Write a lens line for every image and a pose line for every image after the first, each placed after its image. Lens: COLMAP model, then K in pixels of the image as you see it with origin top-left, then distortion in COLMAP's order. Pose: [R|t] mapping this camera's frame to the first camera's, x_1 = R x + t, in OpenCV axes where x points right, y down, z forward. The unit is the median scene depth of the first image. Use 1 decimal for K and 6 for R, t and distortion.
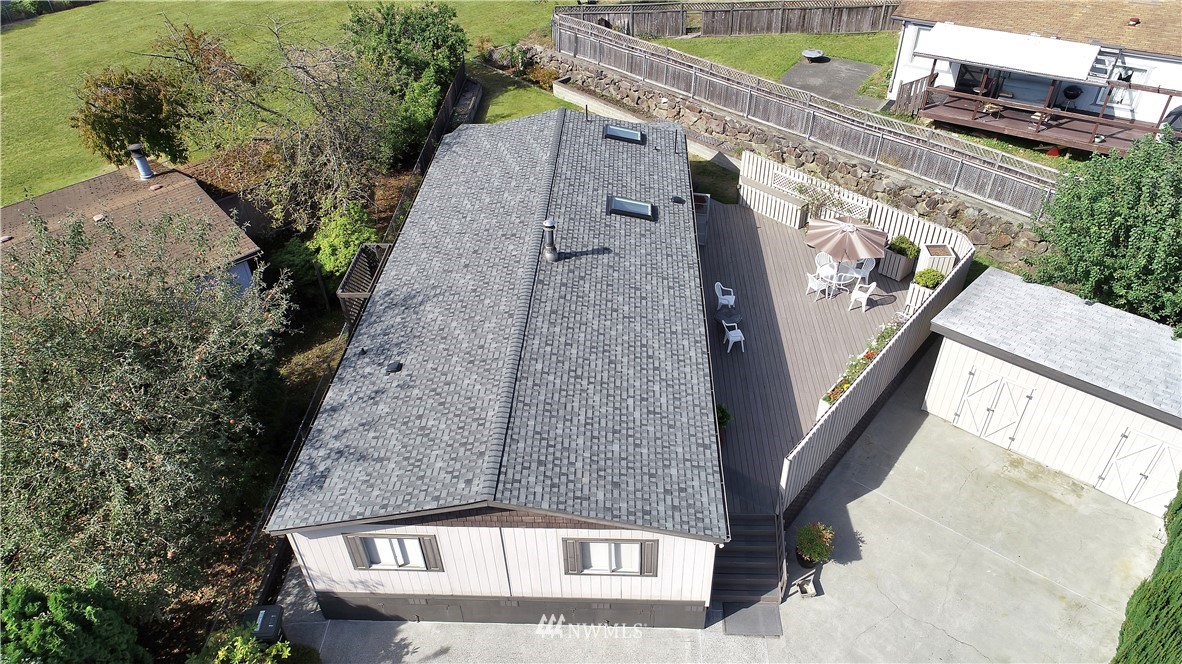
lens RADIAL K [[790.4, 0, 591.0], [0, 790.4, 332.0], [0, 0, 1]] dist [0.002612, -0.000113]
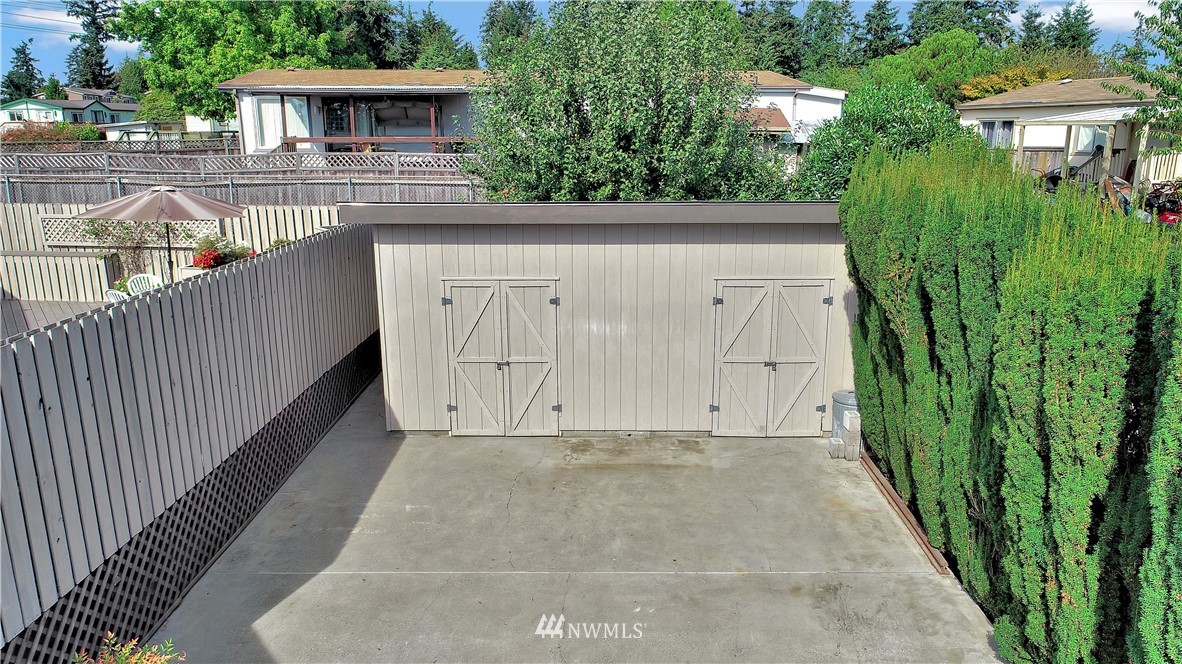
lens RADIAL K [[818.9, 0, 591.0], [0, 818.9, 332.0], [0, 0, 1]] dist [-0.001671, -0.000956]
pose [[0.770363, -0.125941, 0.625044, 0.244875], [0.379937, 0.877923, -0.291376, 0.285153], [-0.512044, 0.461942, 0.724169, 0.642141]]
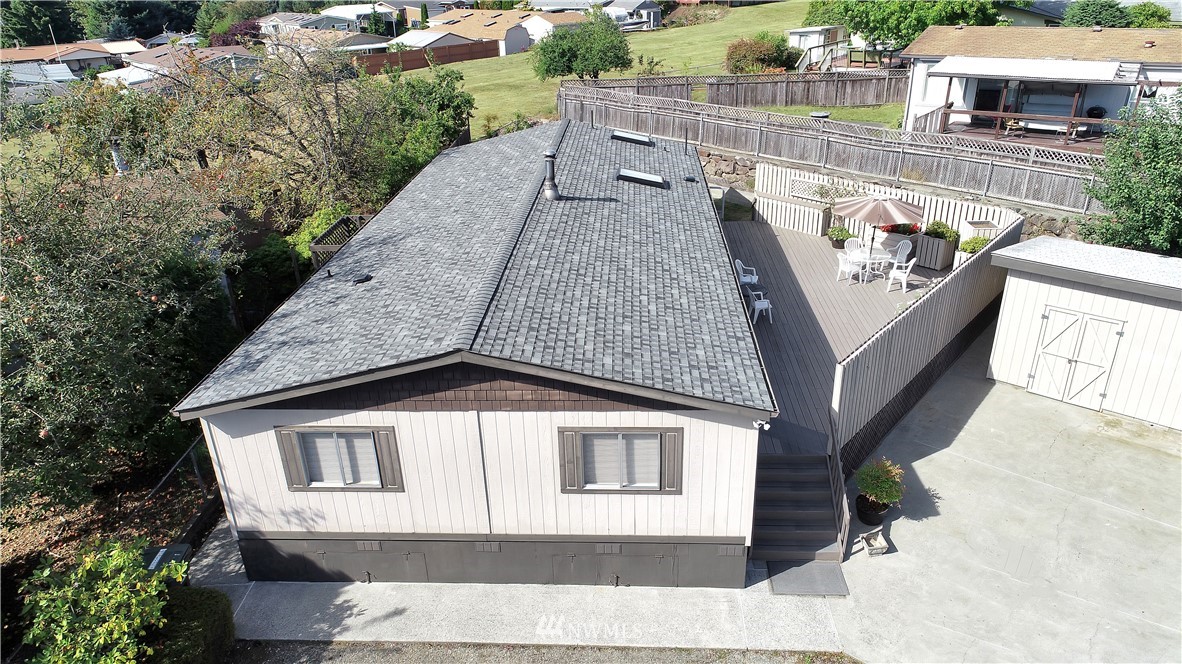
lens RADIAL K [[790.4, 0, 591.0], [0, 790.4, 332.0], [0, 0, 1]] dist [0.002612, -0.000113]
pose [[0.999975, 0.003284, -0.006280, 0.000113], [-0.004628, 0.973703, -0.227772, 0.291478], [0.005367, 0.227796, 0.973694, 0.193853]]
